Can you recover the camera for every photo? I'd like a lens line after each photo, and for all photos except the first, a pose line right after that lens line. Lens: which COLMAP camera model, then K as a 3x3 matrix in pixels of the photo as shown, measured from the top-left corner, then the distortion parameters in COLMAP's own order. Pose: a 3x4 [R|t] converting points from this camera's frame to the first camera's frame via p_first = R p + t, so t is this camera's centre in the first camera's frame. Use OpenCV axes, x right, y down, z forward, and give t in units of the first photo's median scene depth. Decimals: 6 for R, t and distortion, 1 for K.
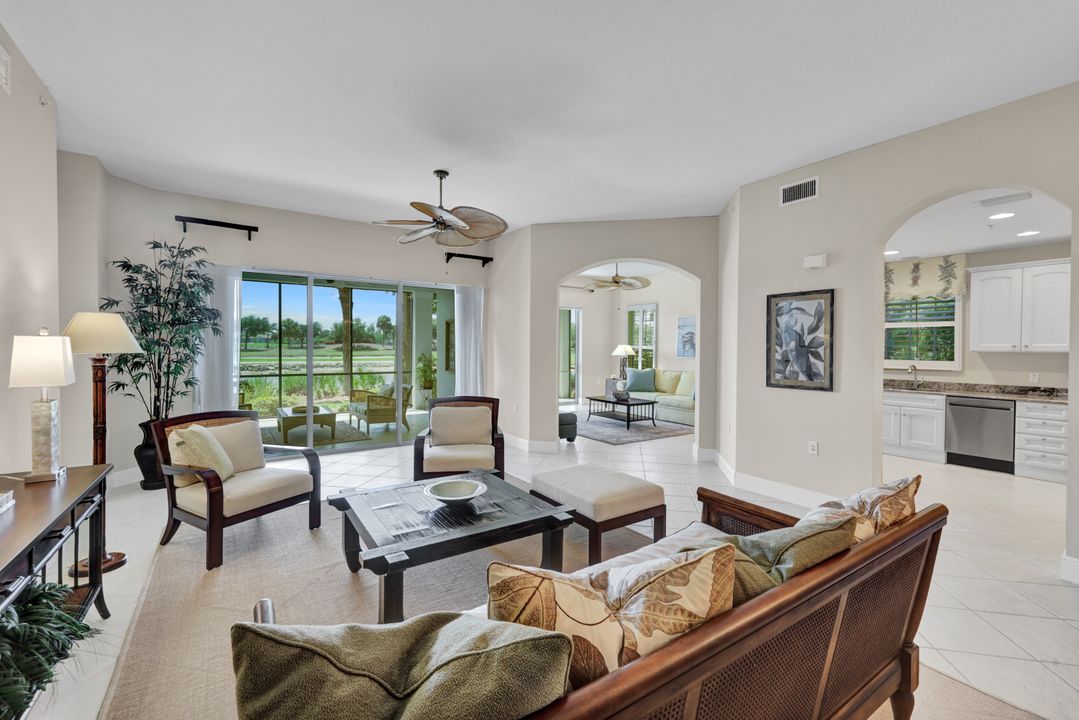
lens RADIAL K [[457.8, 0, 539.5], [0, 457.8, 360.0], [0, 0, 1]] dist [0.004151, 0.000248]
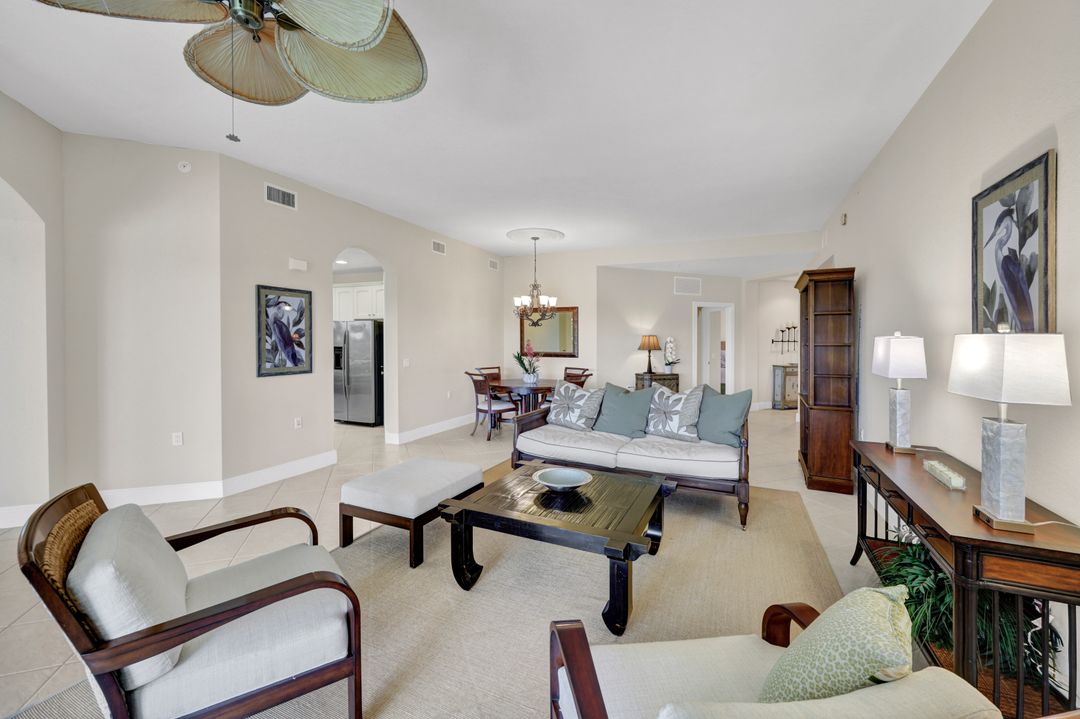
lens RADIAL K [[435.0, 0, 541.7], [0, 435.0, 345.6], [0, 0, 1]] dist [0.000100, 0.000485]
pose [[-0.528894, -0.020514, 0.848440, -0.493597], [0.013204, 0.999388, 0.032394, -0.025531], [-0.848585, 0.028336, -0.528299, 0.770263]]
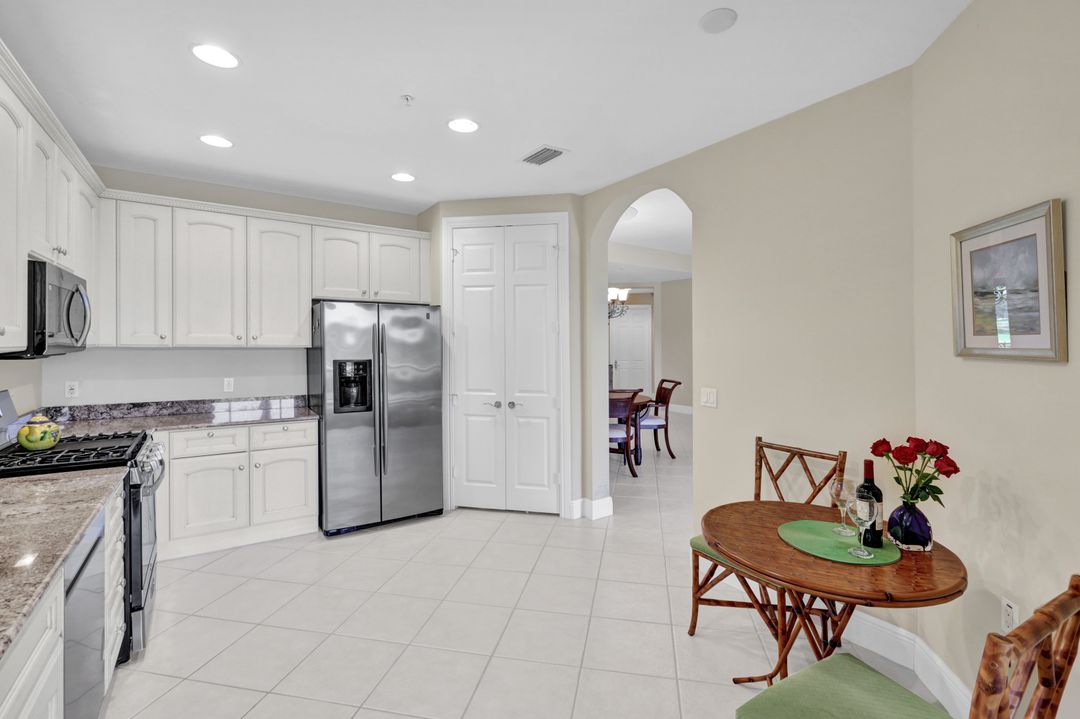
lens RADIAL K [[492.0, 0, 540.3], [0, 492.0, 334.9], [0, 0, 1]] dist [-0.000544, 0.000290]
pose [[-0.999823, -0.010265, 0.015784, 0.672937], [-0.010077, 0.999878, 0.011901, -0.032730], [-0.015904, 0.011740, -0.999805, 1.250544]]
